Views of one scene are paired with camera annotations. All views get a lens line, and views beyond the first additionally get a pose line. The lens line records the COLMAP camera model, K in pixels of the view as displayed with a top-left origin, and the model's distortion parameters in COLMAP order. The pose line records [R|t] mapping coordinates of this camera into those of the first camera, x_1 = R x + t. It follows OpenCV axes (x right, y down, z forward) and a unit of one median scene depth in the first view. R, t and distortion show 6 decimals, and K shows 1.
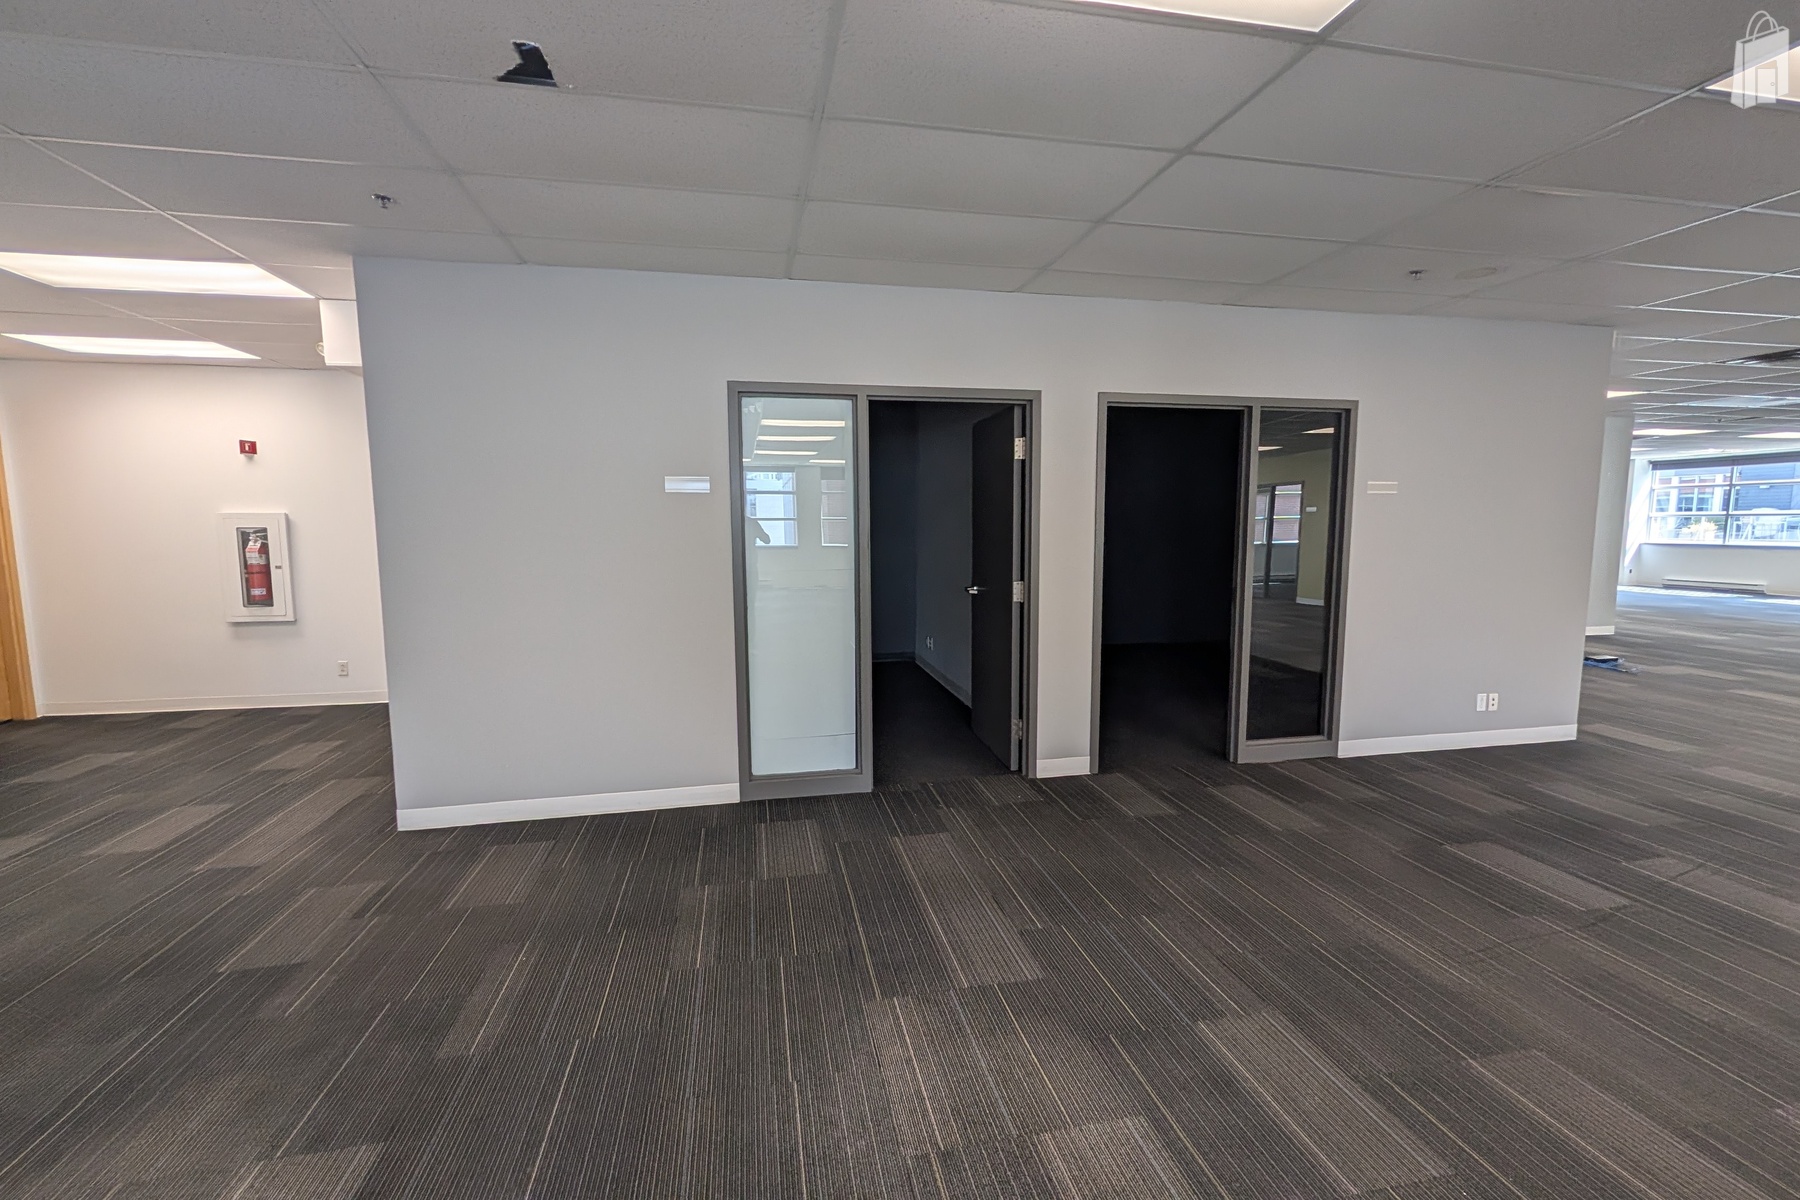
lens RADIAL K [[774.9, 0, 907.1], [0, 774.9, 594.9], [0, 0, 1]] dist [-0.000480, -0.000573]
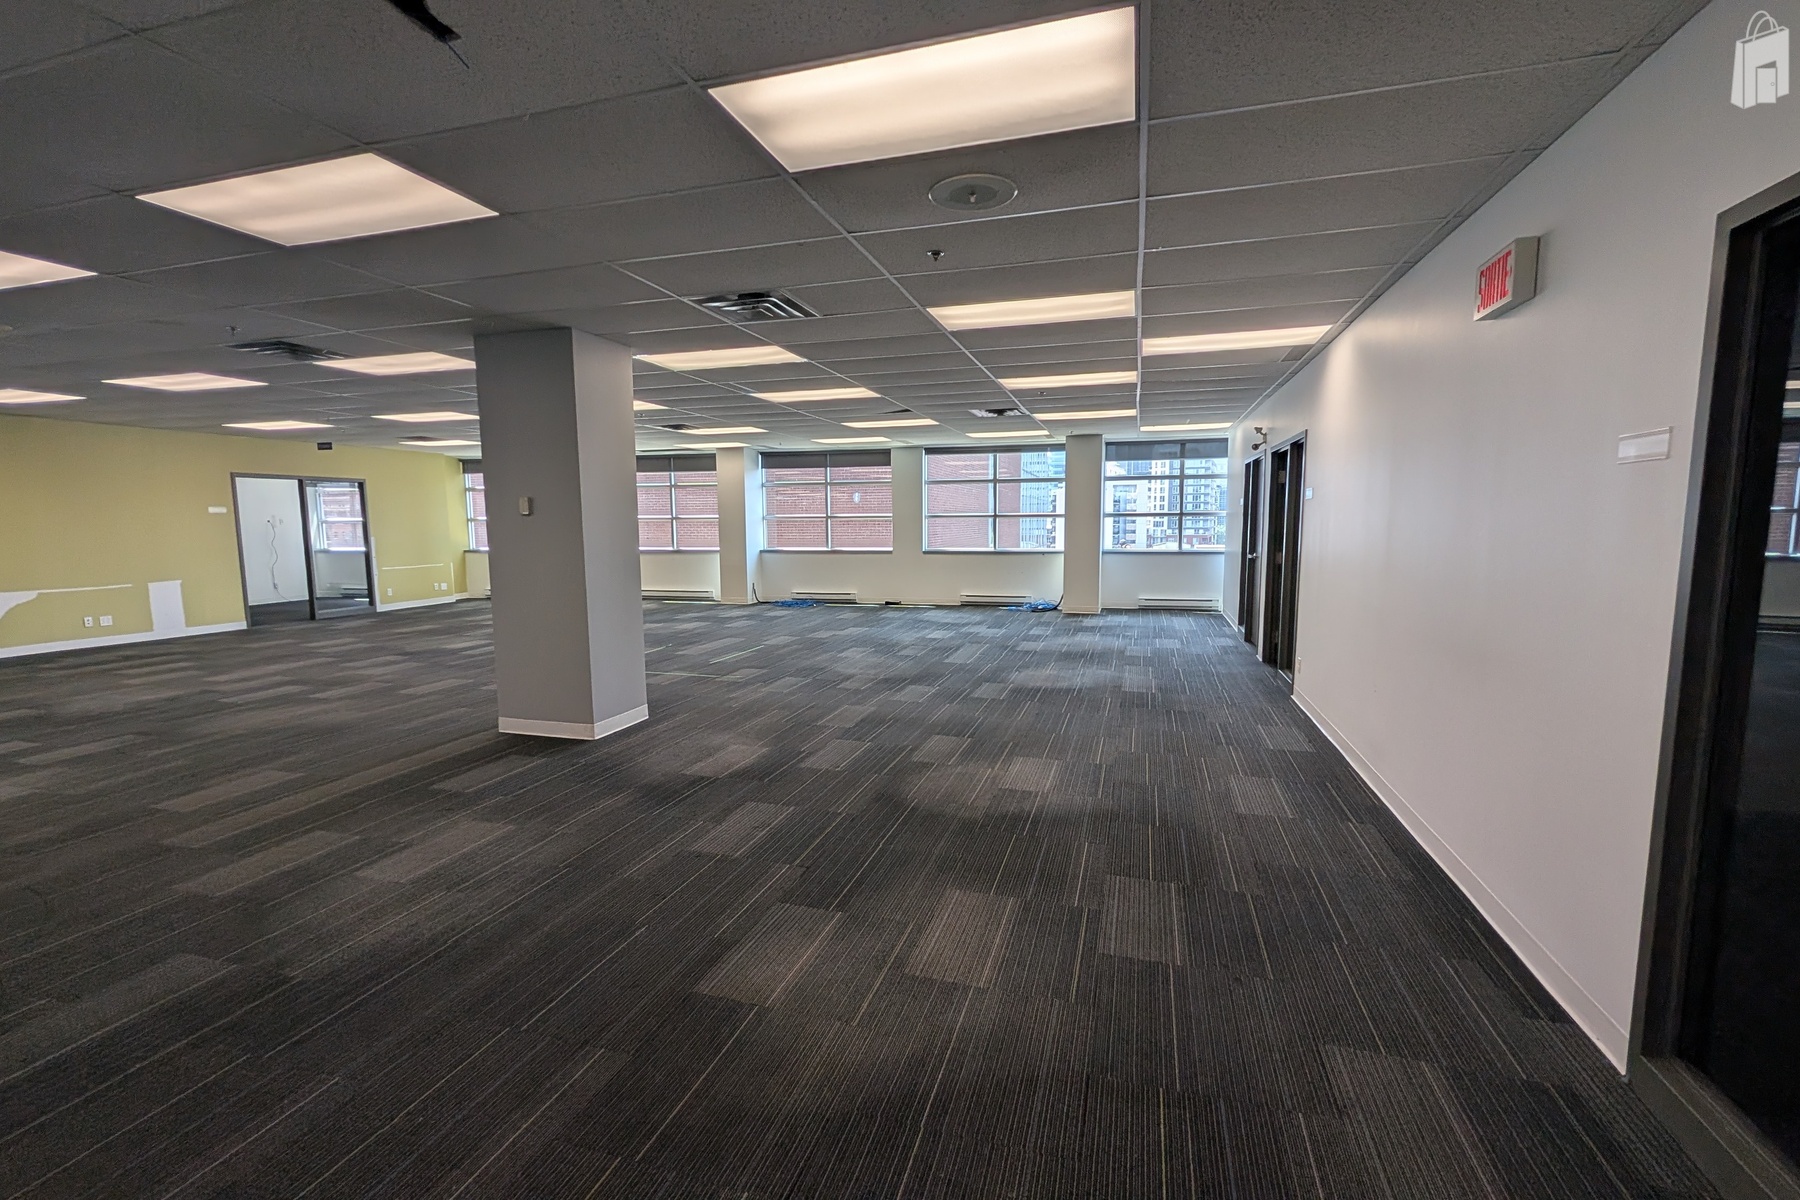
lens RADIAL K [[774.9, 0, 899.6], [0, 774.9, 605.1], [0, 0, 1]] dist [-0.000480, -0.000573]
pose [[-0.880345, -0.030064, 0.473380, -1.277814], [0.068282, 0.979562, 0.189196, -0.093304], [-0.469393, 0.198881, -0.860300, 1.538561]]
